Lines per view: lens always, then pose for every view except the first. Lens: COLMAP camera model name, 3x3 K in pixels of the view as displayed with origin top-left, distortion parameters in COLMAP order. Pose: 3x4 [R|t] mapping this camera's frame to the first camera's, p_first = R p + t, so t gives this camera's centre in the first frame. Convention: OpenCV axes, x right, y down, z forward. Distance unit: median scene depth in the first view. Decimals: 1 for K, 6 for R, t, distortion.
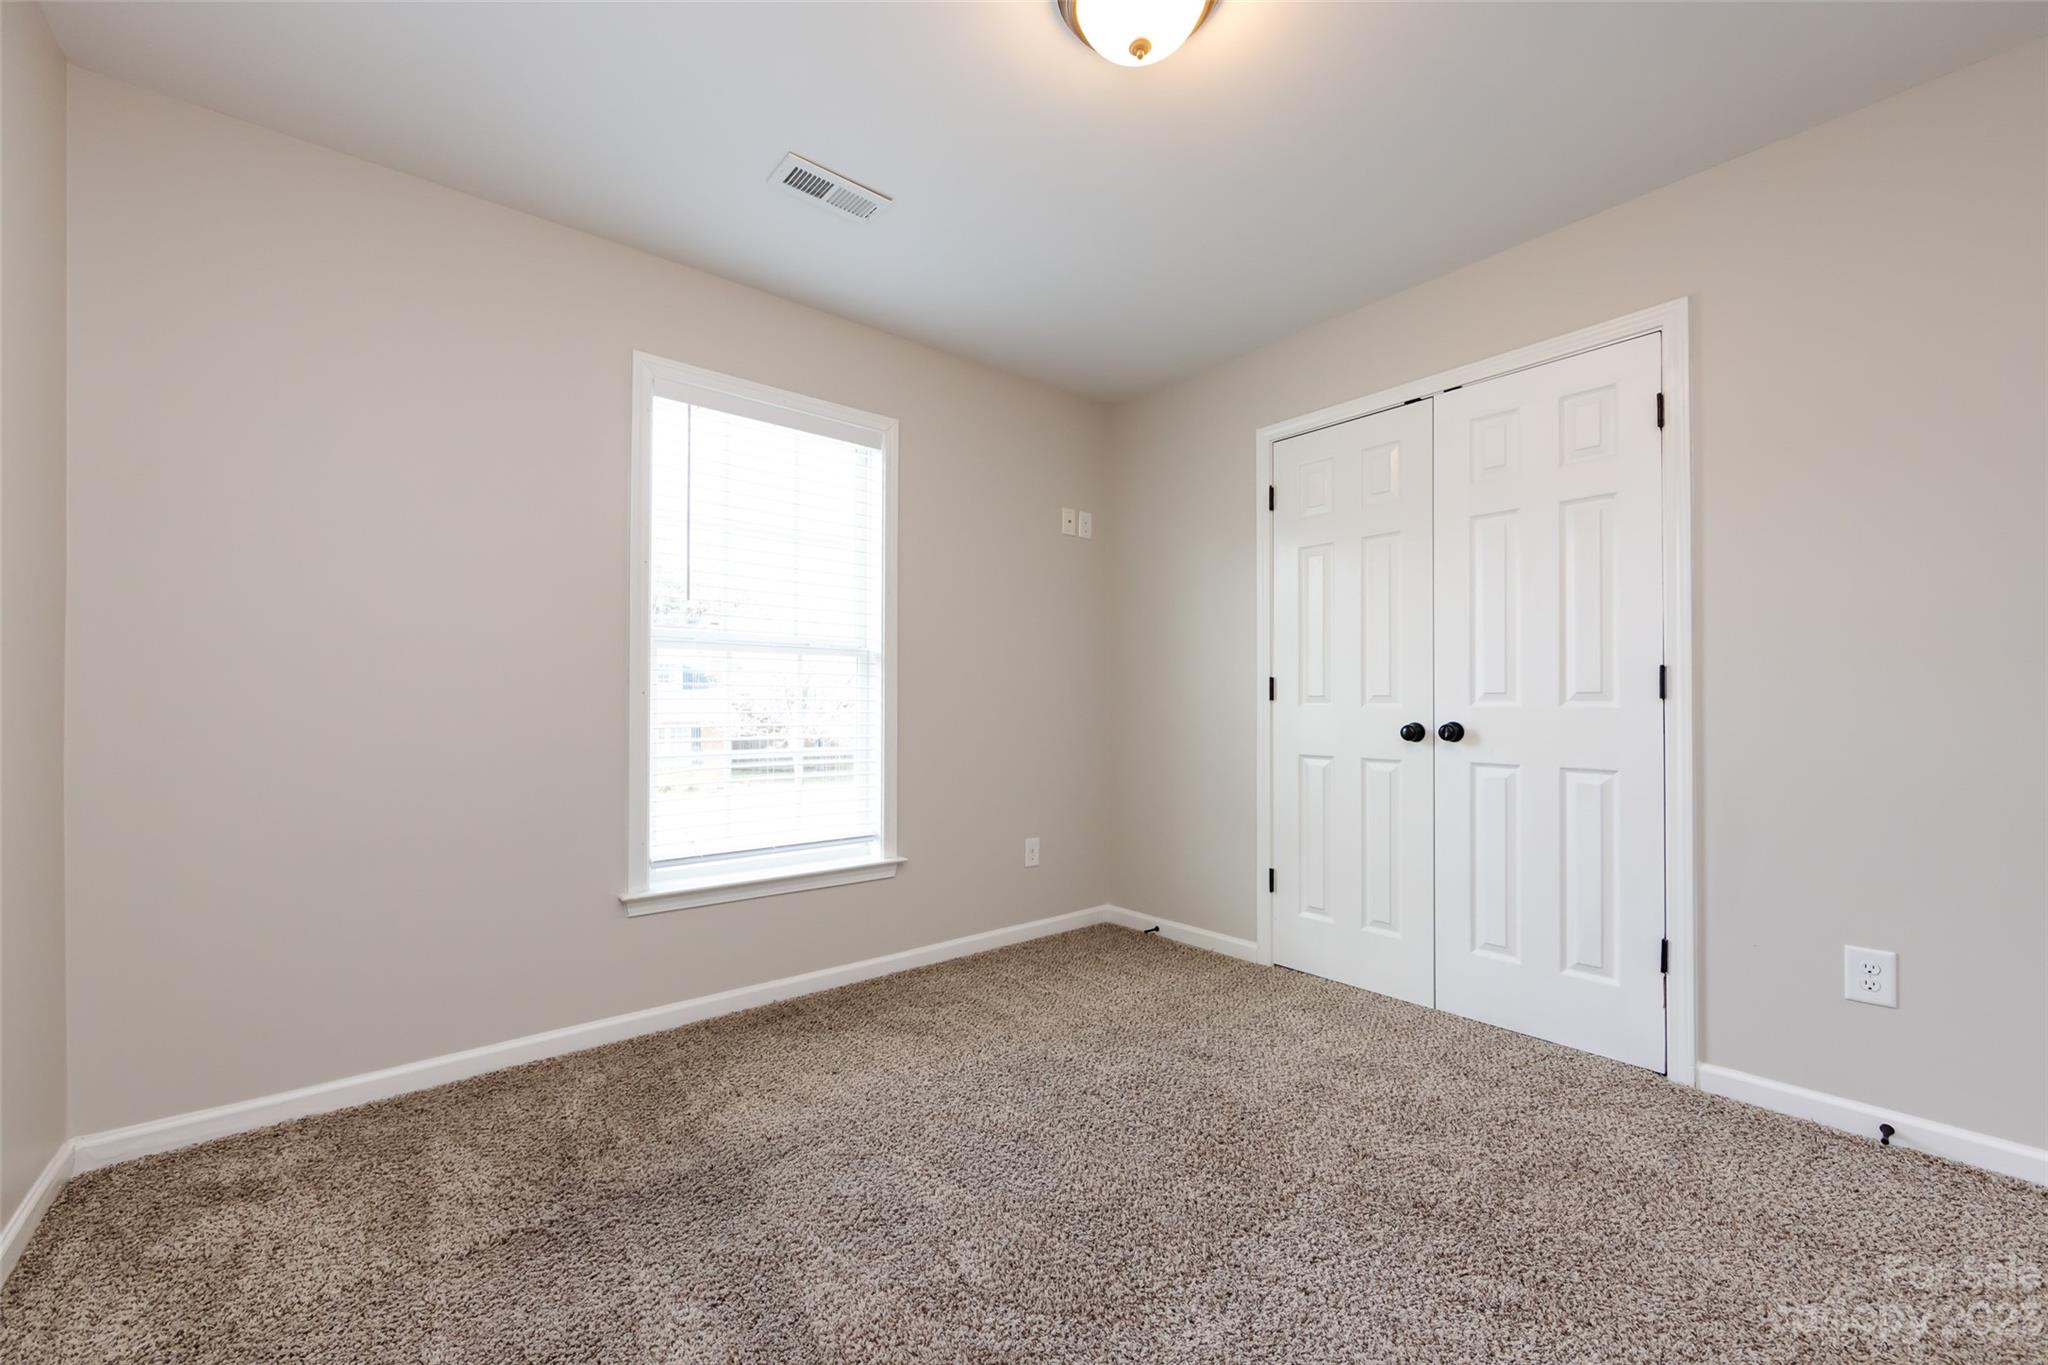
lens RADIAL K [[810.3, 0, 1043.2], [0, 810.3, 689.3], [0, 0, 1]] dist [0.000455, 0.000059]
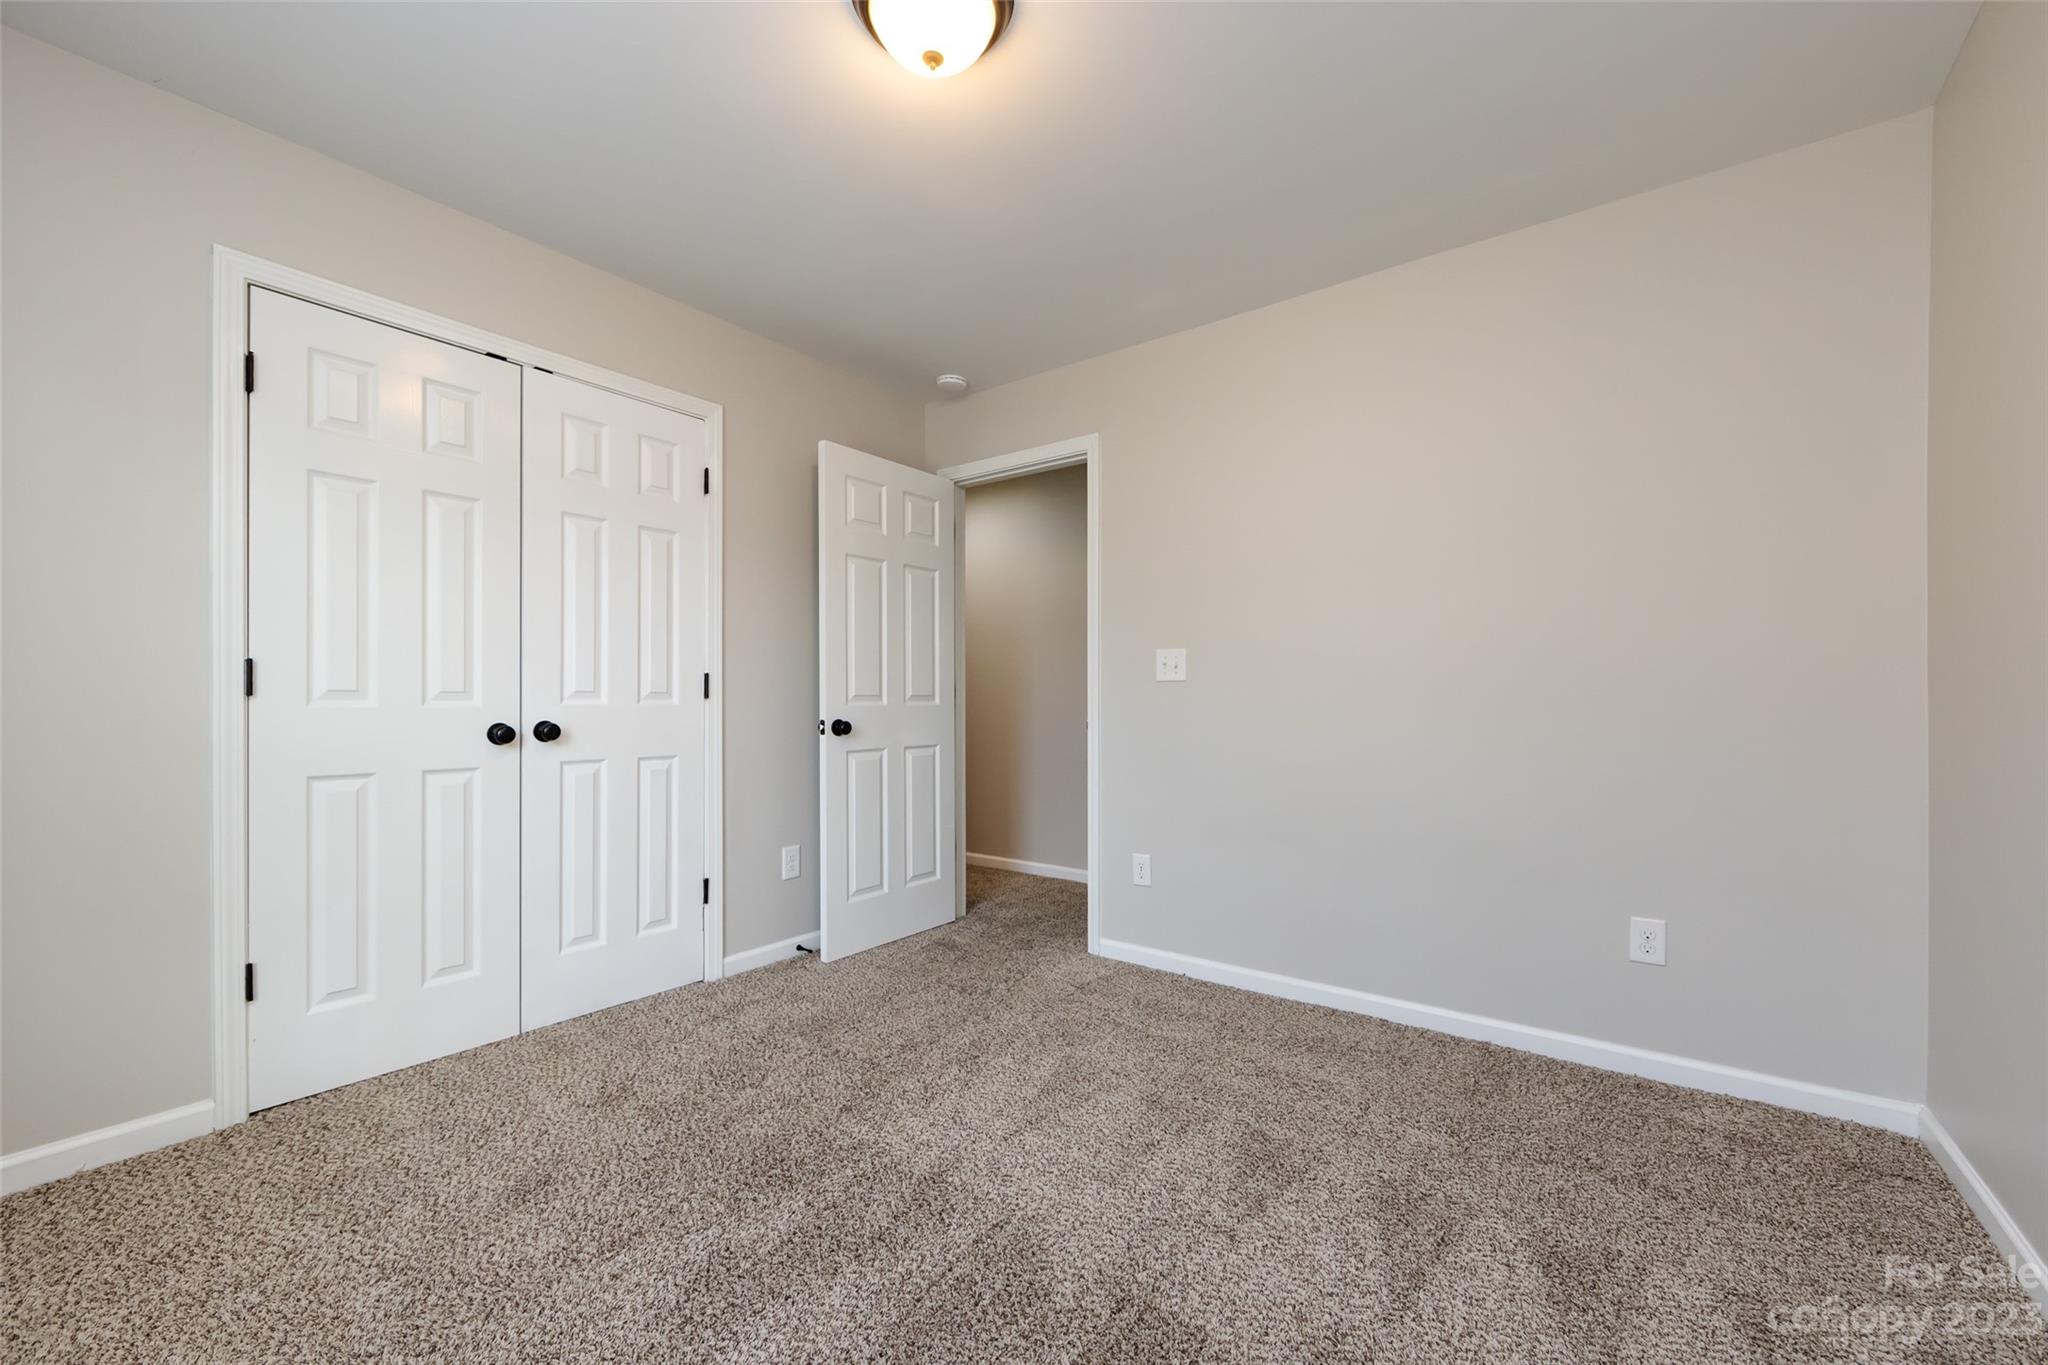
lens RADIAL K [[806.6, 0, 1018.2], [0, 806.6, 706.5], [0, 0, 1]] dist [-0.002283, -0.000351]
pose [[-0.204481, -0.001917, 0.978869, -0.497912], [-0.012850, 0.999917, -0.000726, 0.015619], [-0.978786, -0.012726, -0.204489, 0.602845]]
